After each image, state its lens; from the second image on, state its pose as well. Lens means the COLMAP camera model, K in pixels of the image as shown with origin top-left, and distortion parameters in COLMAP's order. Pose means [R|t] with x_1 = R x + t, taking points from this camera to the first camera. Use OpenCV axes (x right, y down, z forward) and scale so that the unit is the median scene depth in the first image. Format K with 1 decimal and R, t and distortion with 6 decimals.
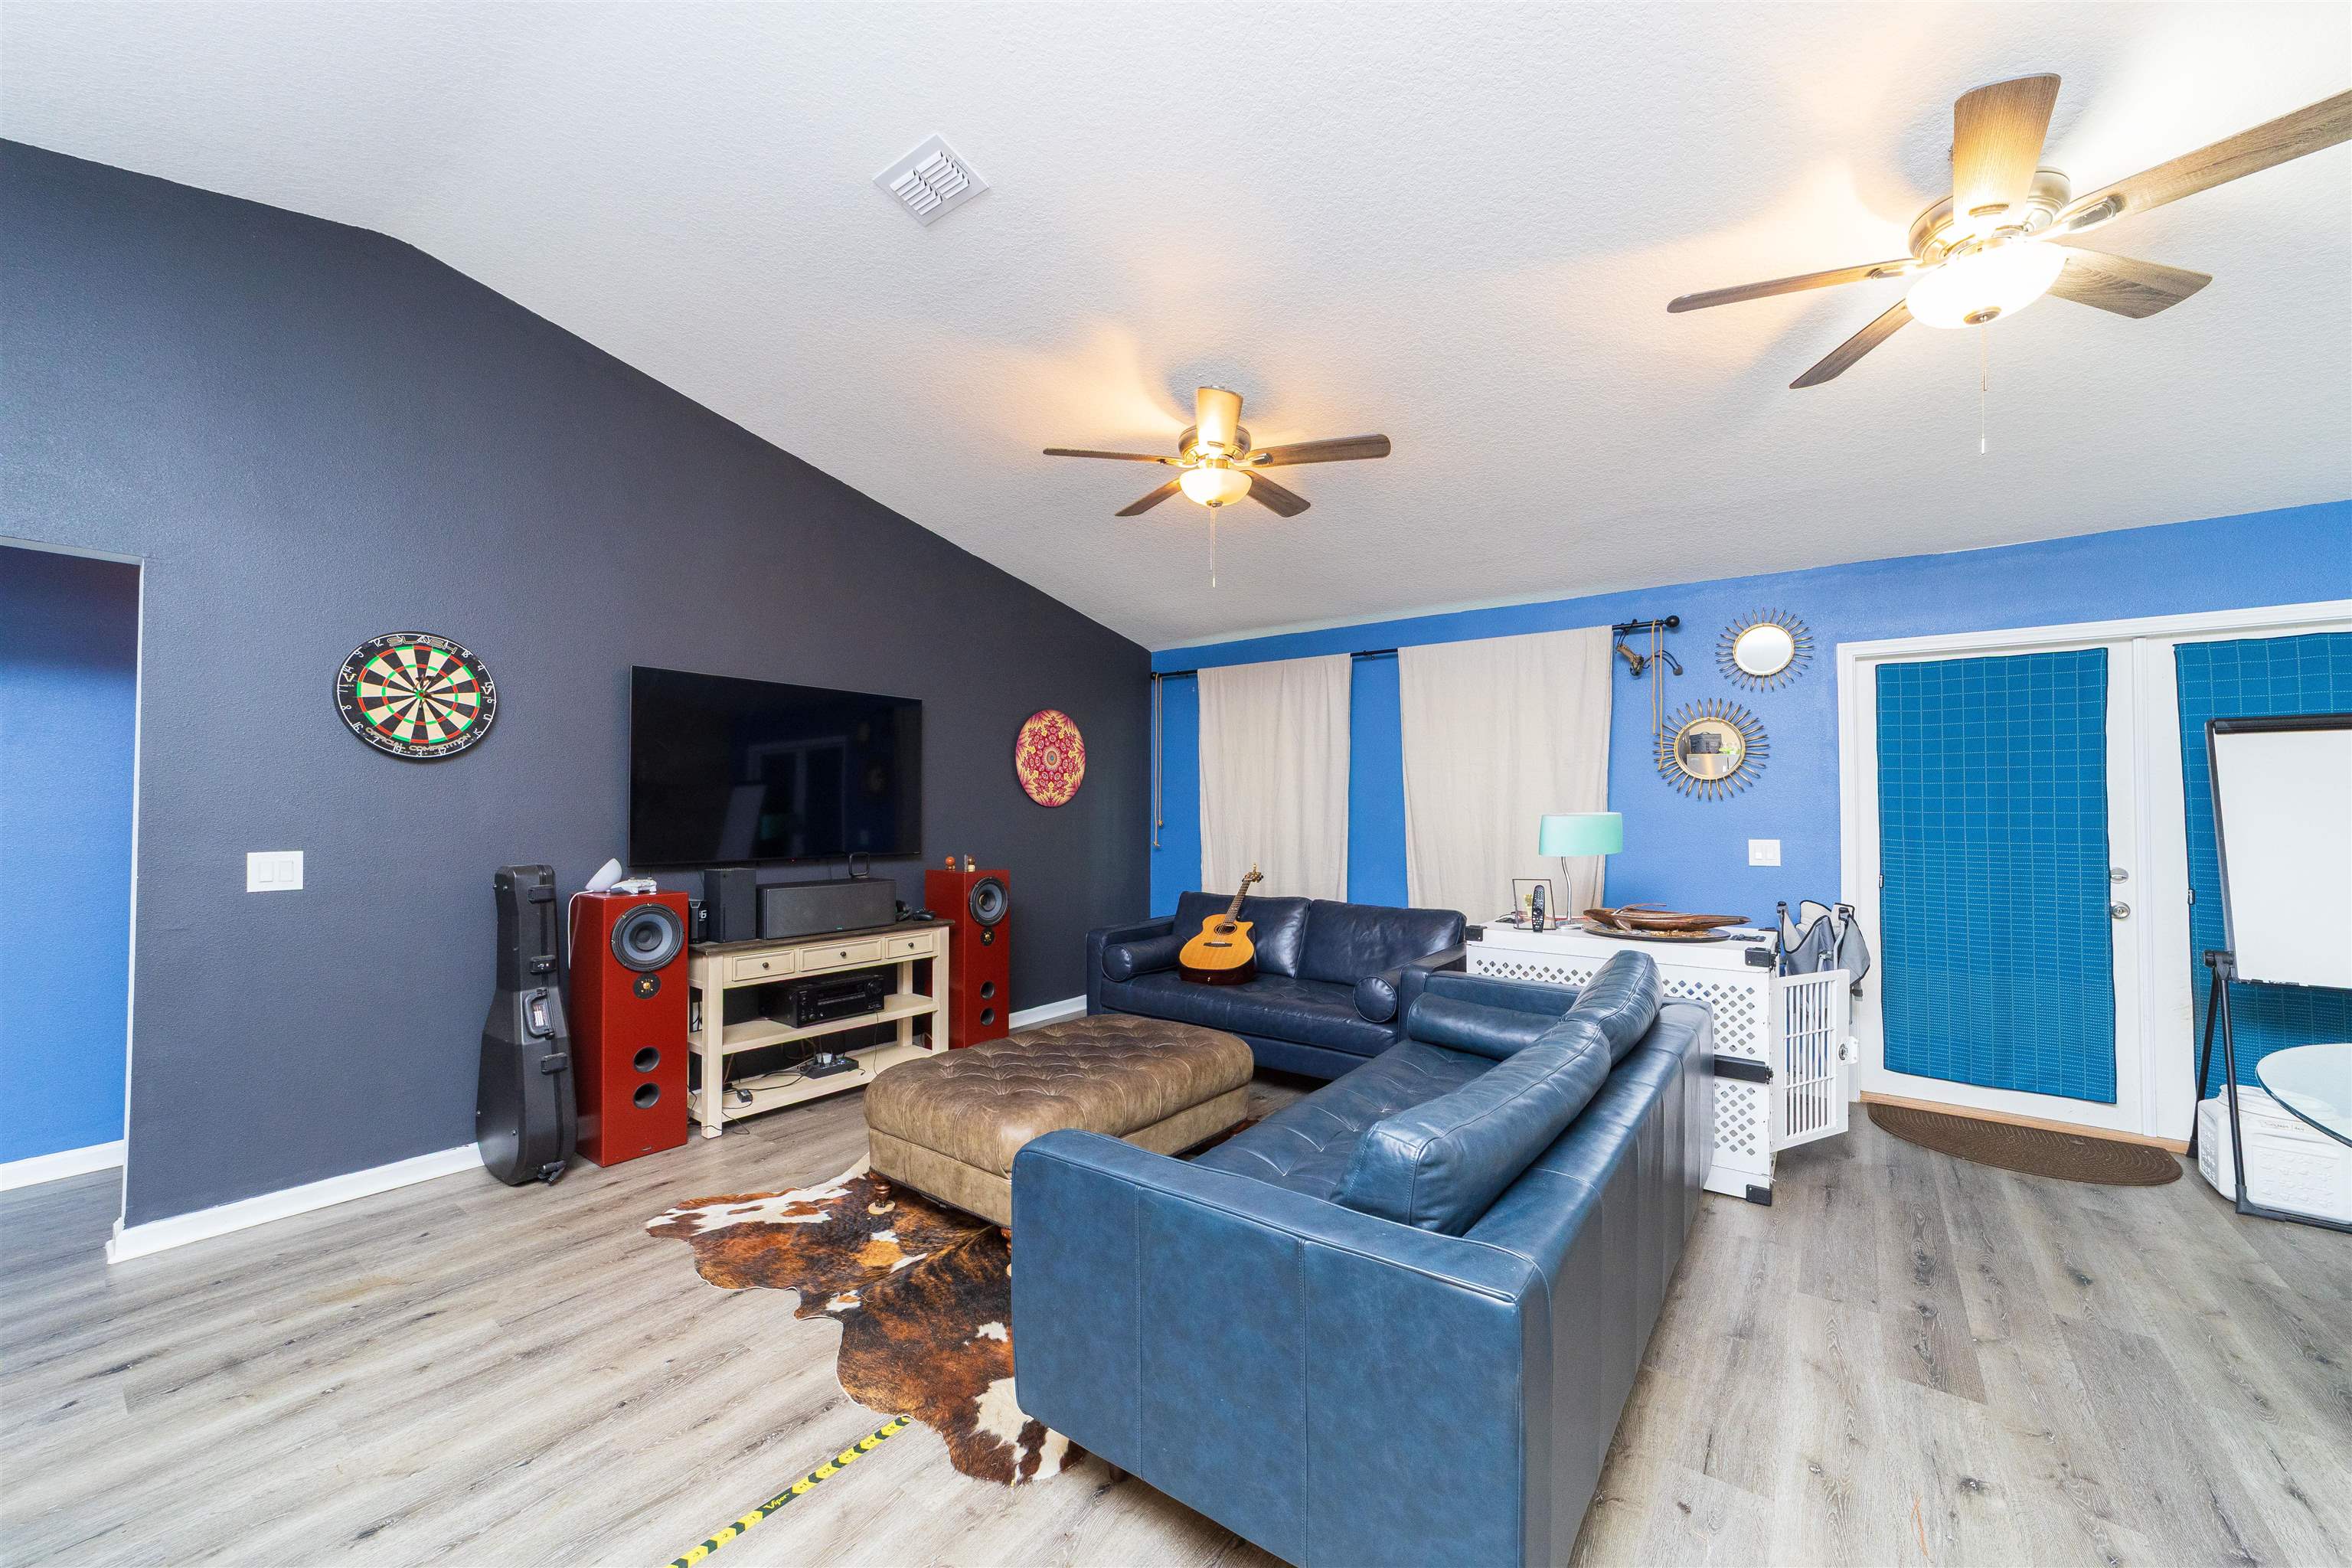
lens RADIAL K [[898.7, 0, 1177.1], [0, 898.7, 791.1], [0, 0, 1]] dist [-0.017890, 0.008727]
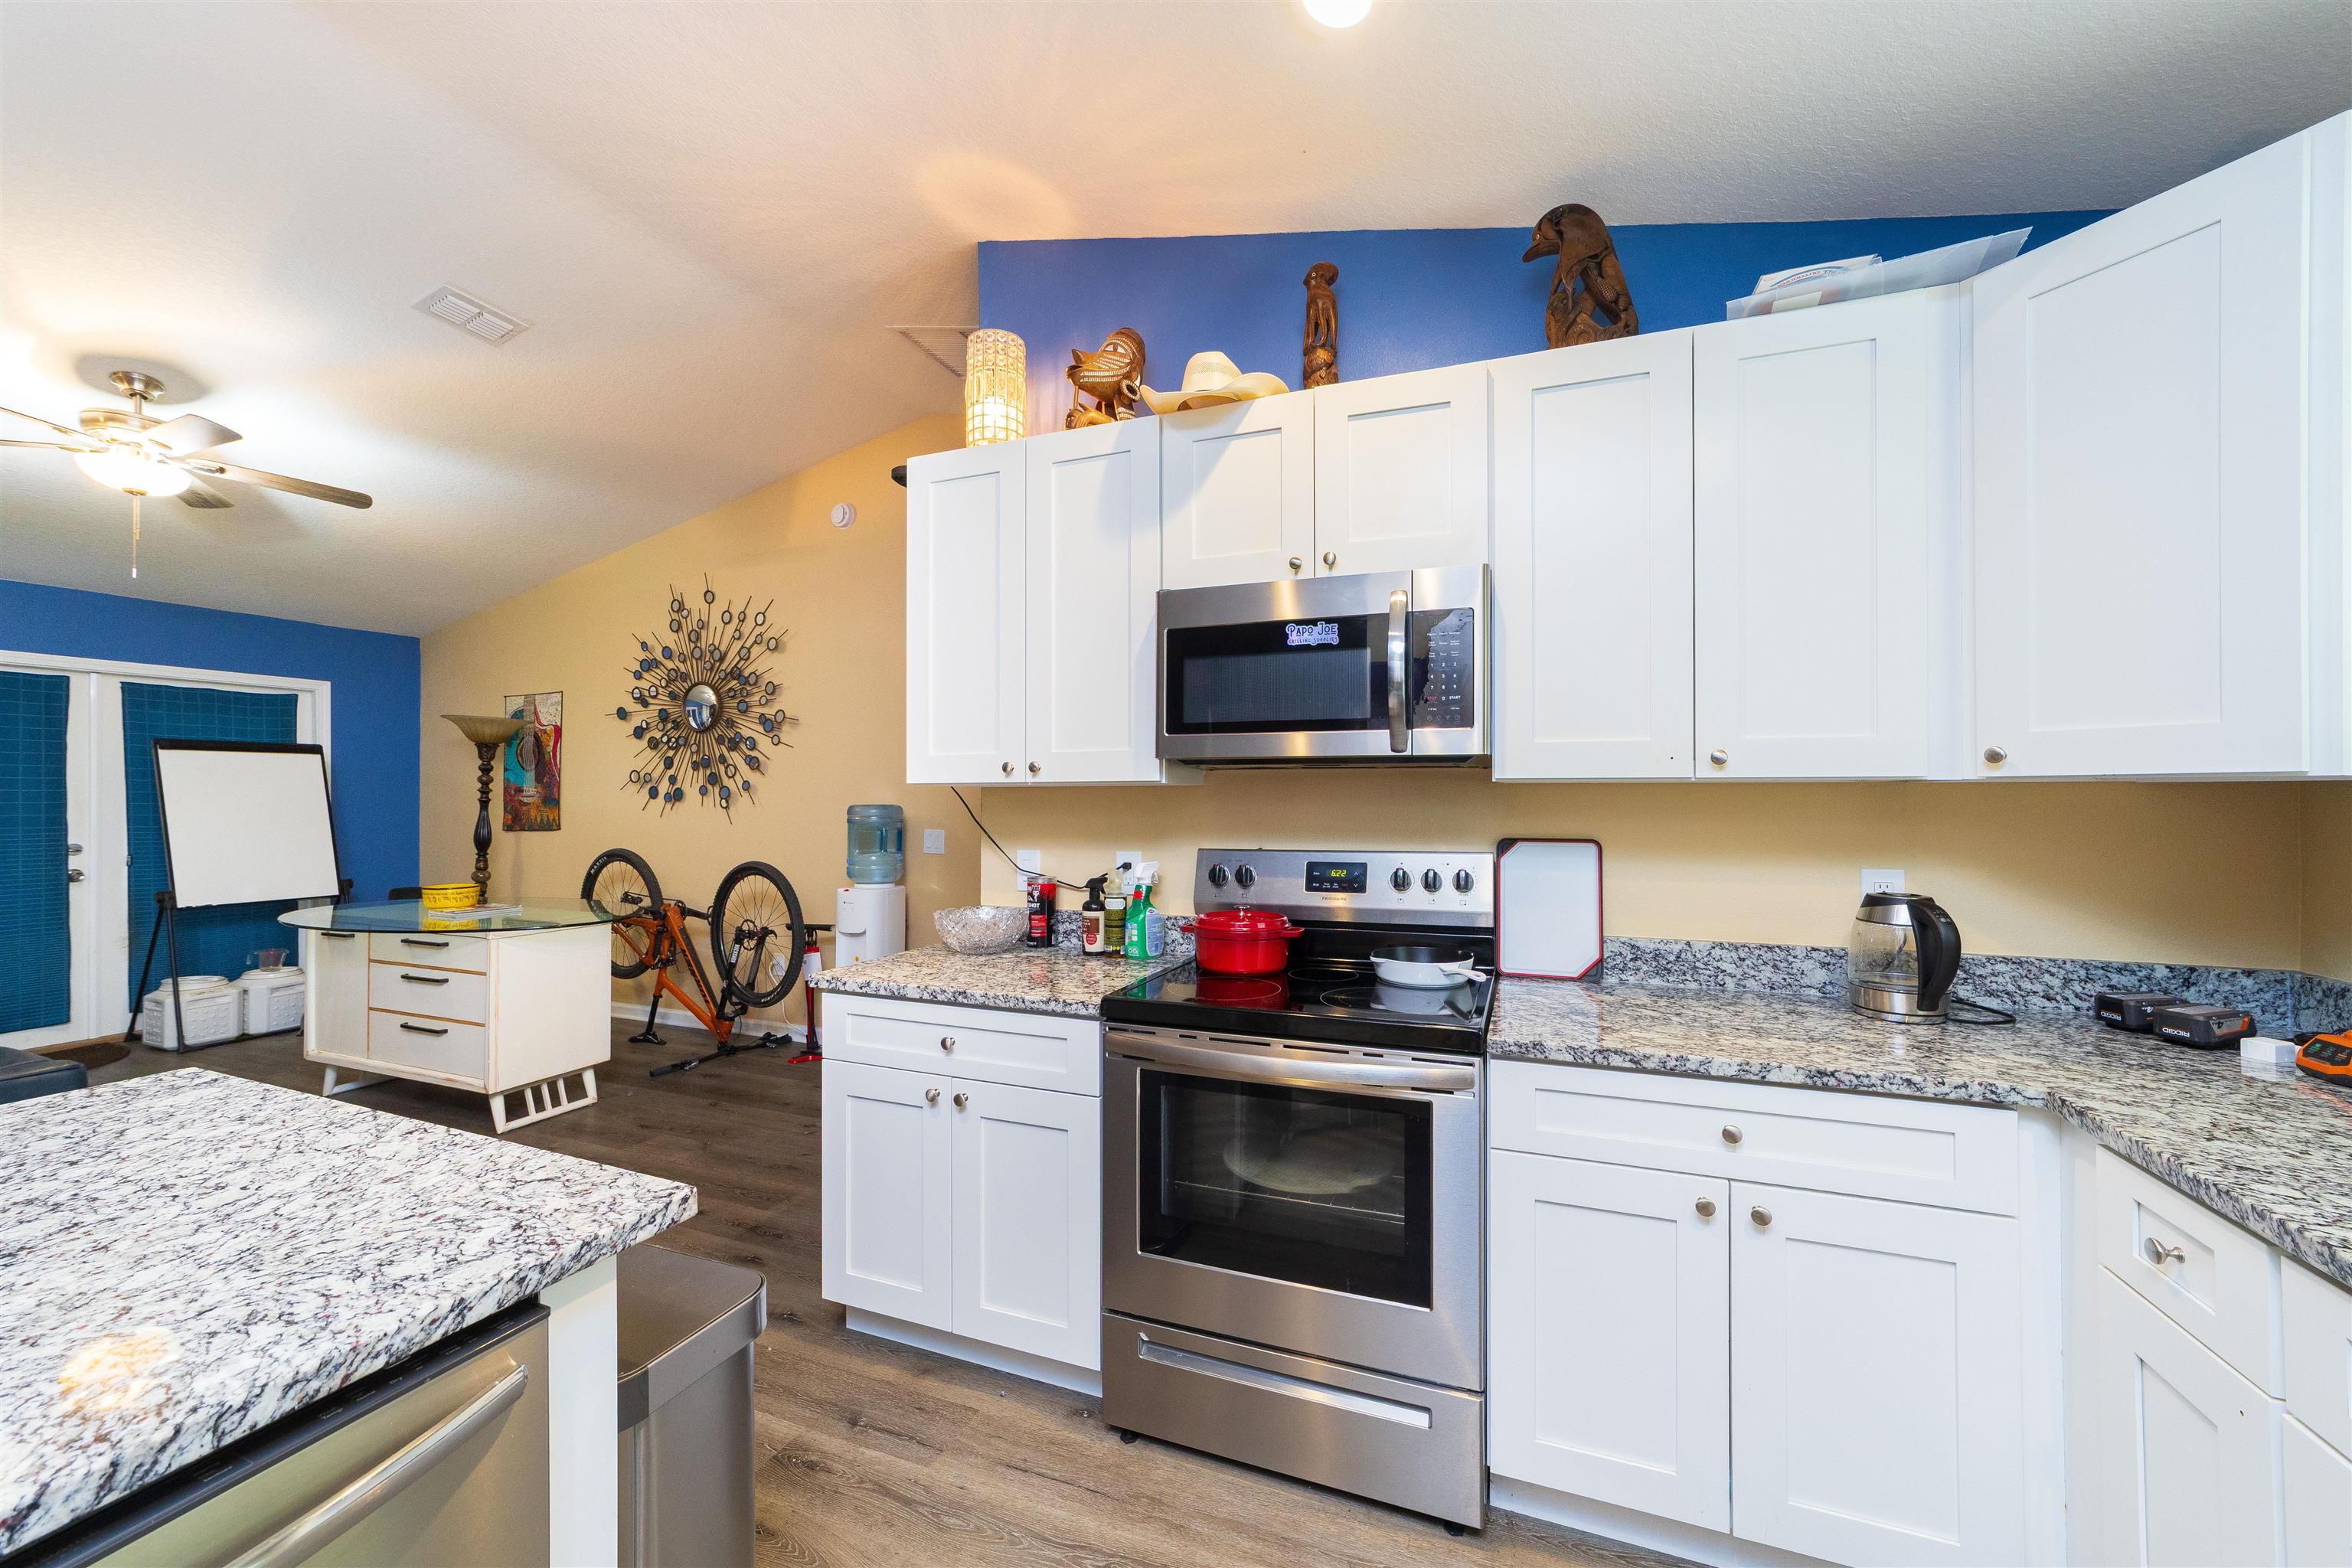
lens RADIAL K [[898.7, 0, 1177.1], [0, 898.7, 791.1], [0, 0, 1]] dist [-0.017890, 0.008727]
pose [[-0.268425, 0.005435, 0.963285, -0.704743], [-0.015562, 0.999829, -0.009978, -0.004808], [-0.963175, -0.017669, -0.268294, -0.236124]]
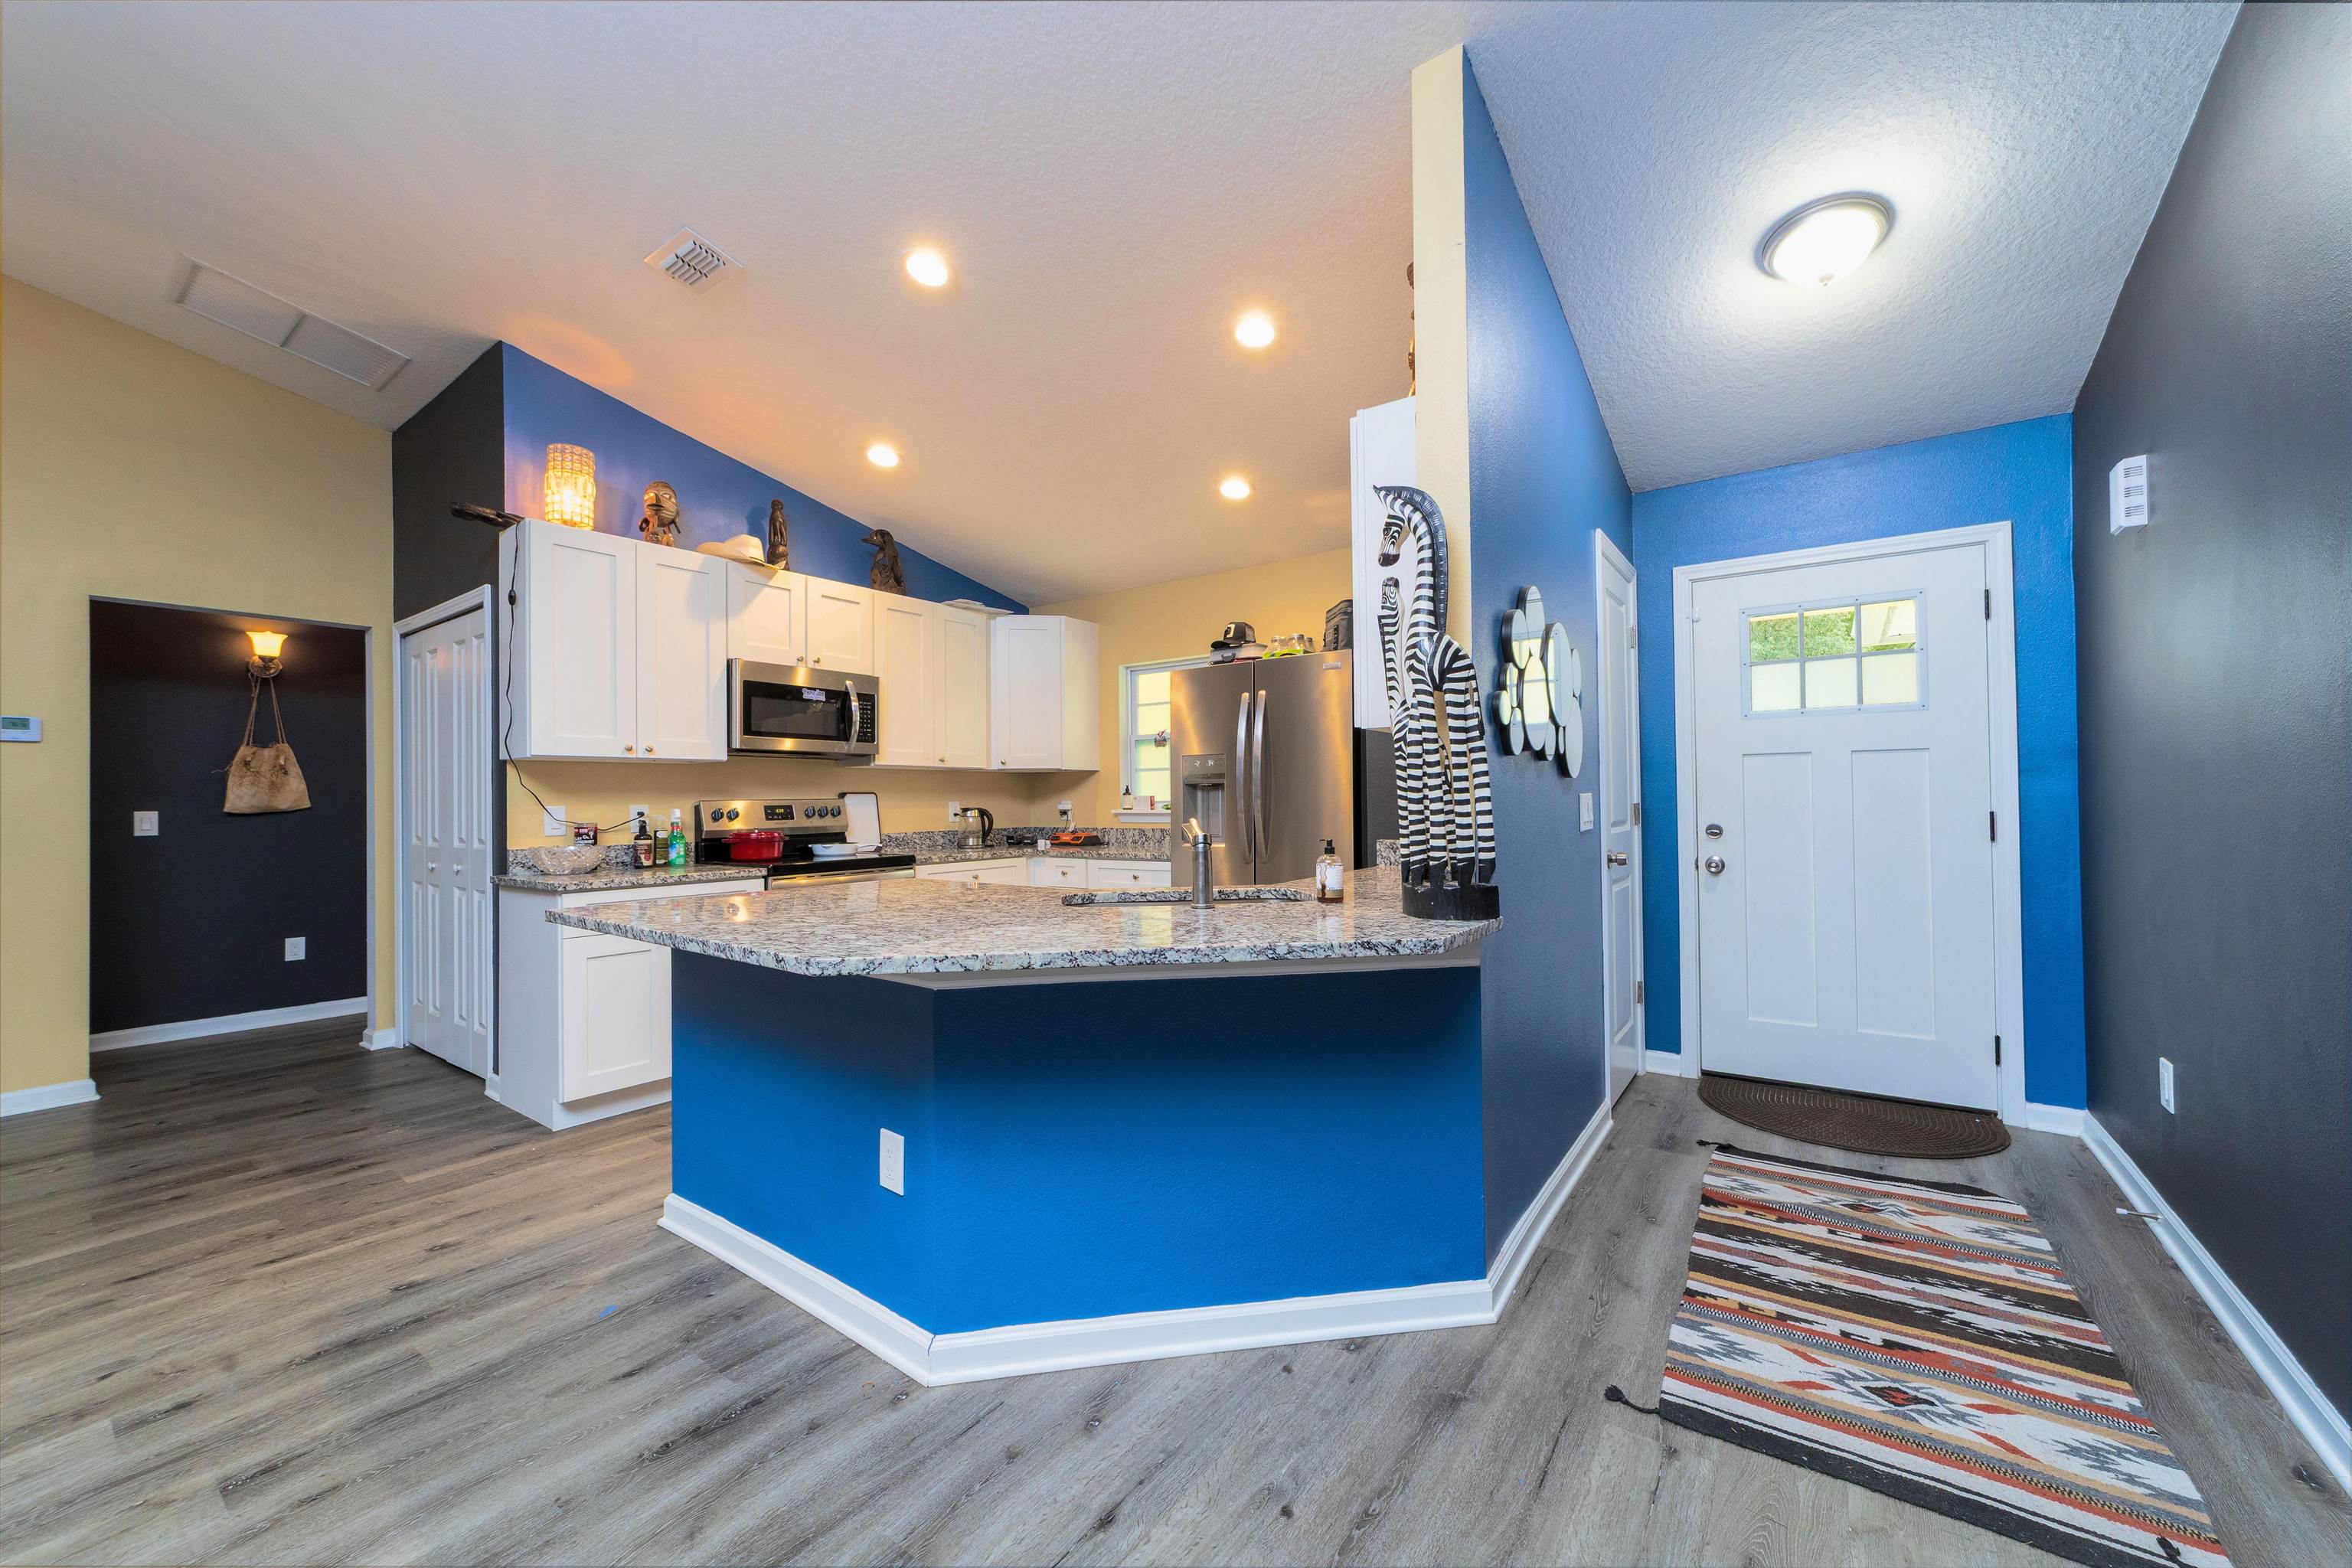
lens RADIAL K [[898.7, 0, 1177.1], [0, 898.7, 791.1], [0, 0, 1]] dist [-0.017890, 0.008727]
pose [[-0.999835, 0.009411, -0.015516, -0.652803], [0.009810, 0.999617, -0.025862, 0.058511], [0.015267, -0.026010, -0.999545, 0.785636]]
